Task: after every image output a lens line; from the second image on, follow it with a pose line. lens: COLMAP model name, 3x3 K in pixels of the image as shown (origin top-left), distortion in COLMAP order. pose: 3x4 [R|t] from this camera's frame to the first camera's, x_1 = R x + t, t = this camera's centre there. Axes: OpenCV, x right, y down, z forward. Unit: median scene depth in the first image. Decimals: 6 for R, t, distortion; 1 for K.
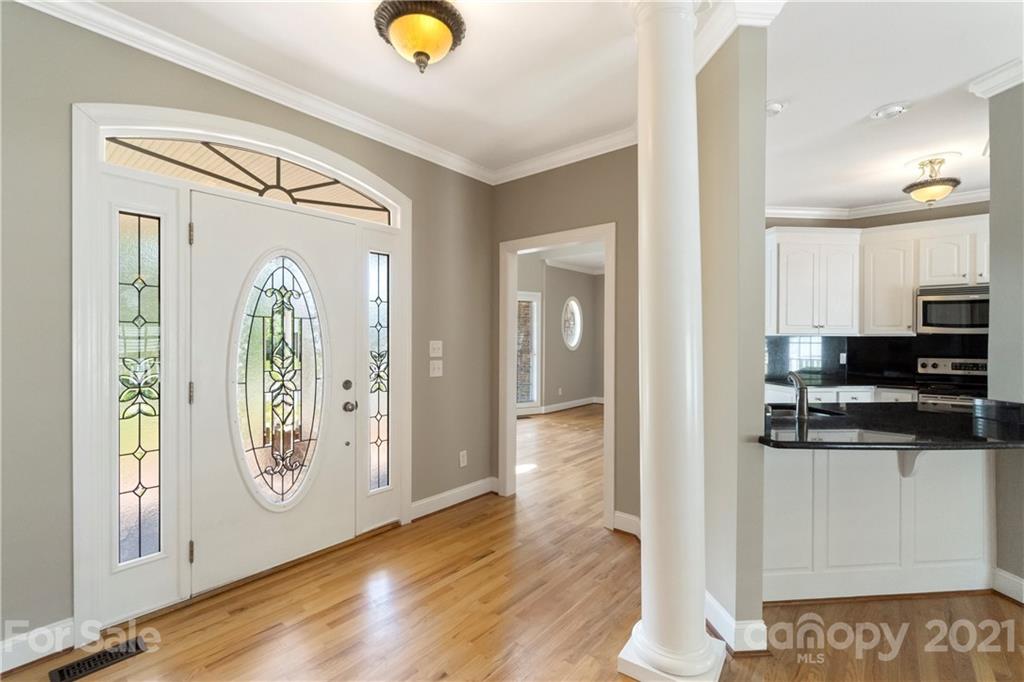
lens RADIAL K [[465.4, 0, 509.9], [0, 465.4, 338.1], [0, 0, 1]] dist [-0.002800, -0.000689]
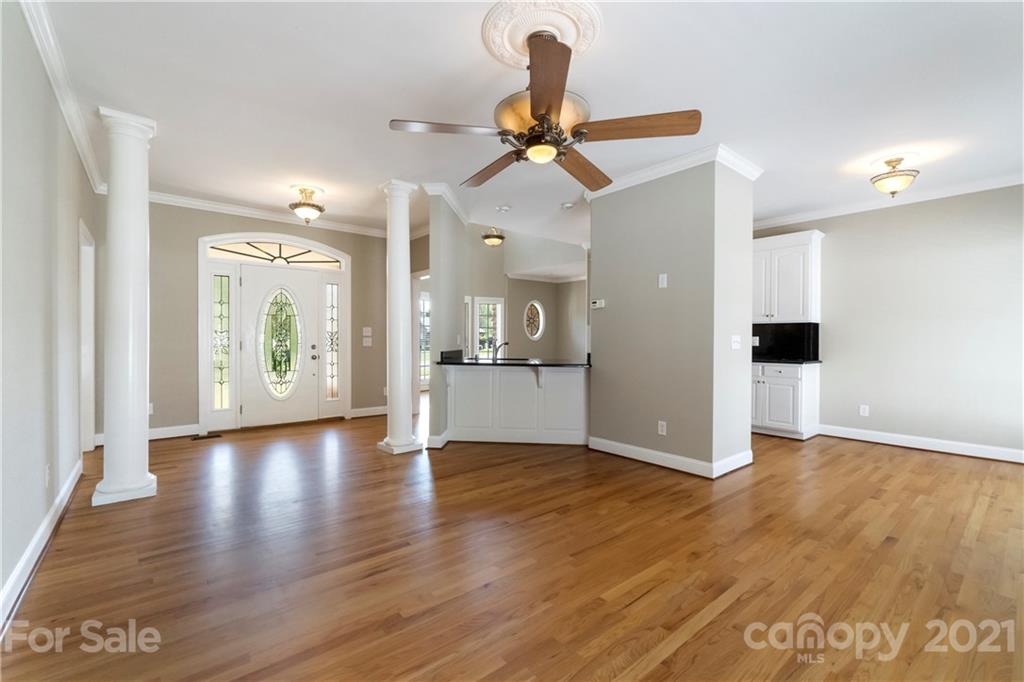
lens RADIAL K [[442.3, 0, 504.3], [0, 442.3, 338.3], [0, 0, 1]] dist [0.003149, 0.000351]
pose [[0.984227, 0.002265, -0.176896, 0.868133], [-0.002046, 0.999997, 0.001425, 0.056451], [0.176899, -0.001041, 0.984229, -0.839282]]
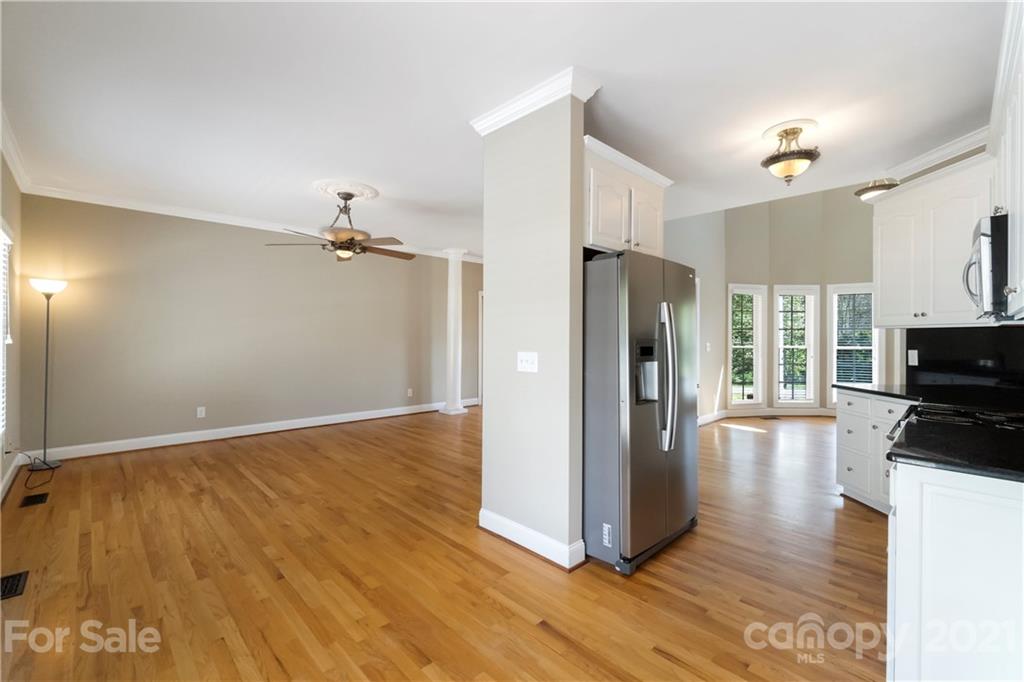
lens RADIAL K [[442.3, 0, 508.6], [0, 442.3, 335.5], [0, 0, 1]] dist [0.003149, 0.000351]
pose [[-0.104738, -0.001270, -0.994499, 2.371174], [-0.005631, 0.999984, -0.000684, 0.012811], [0.994484, 0.005528, -0.104743, 0.822628]]
